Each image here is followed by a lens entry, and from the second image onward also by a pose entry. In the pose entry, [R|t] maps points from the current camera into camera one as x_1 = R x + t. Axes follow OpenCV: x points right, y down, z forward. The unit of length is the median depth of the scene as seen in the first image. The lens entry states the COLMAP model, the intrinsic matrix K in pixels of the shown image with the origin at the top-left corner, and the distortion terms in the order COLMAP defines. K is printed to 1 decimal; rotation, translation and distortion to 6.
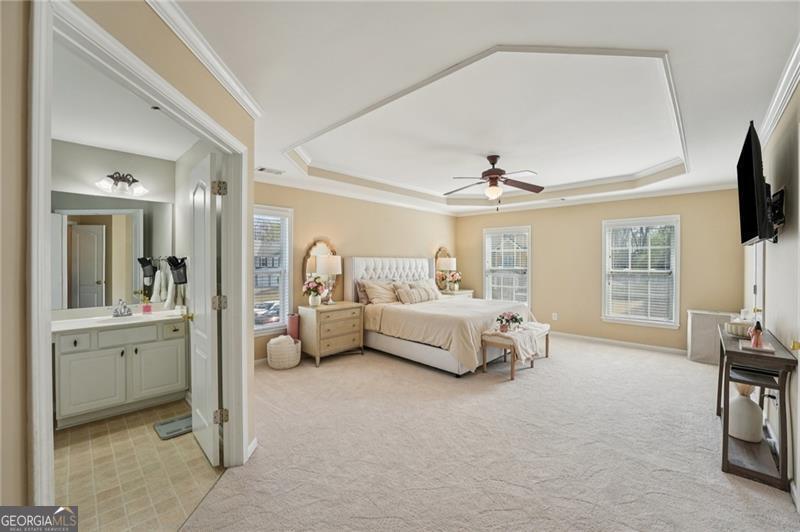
lens RADIAL K [[326.7, 0, 397.6], [0, 326.7, 265.6], [0, 0, 1]] dist [-0.021645, -0.000035]
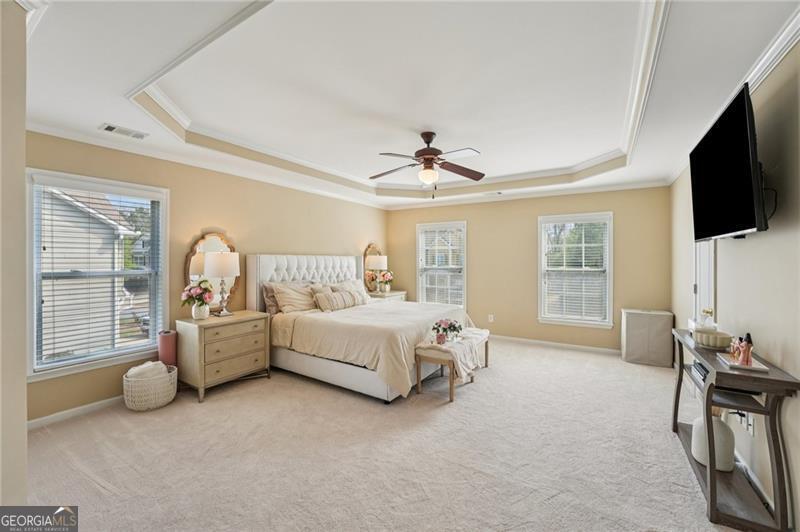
lens RADIAL K [[326.7, 0, 397.6], [0, 326.7, 265.6], [0, 0, 1]] dist [-0.021645, -0.000035]
pose [[0.980106, -0.004798, 0.198419, 0.045797], [0.003704, 0.999976, 0.005884, -0.002502], [-0.198442, -0.005032, 0.980100, 0.179691]]
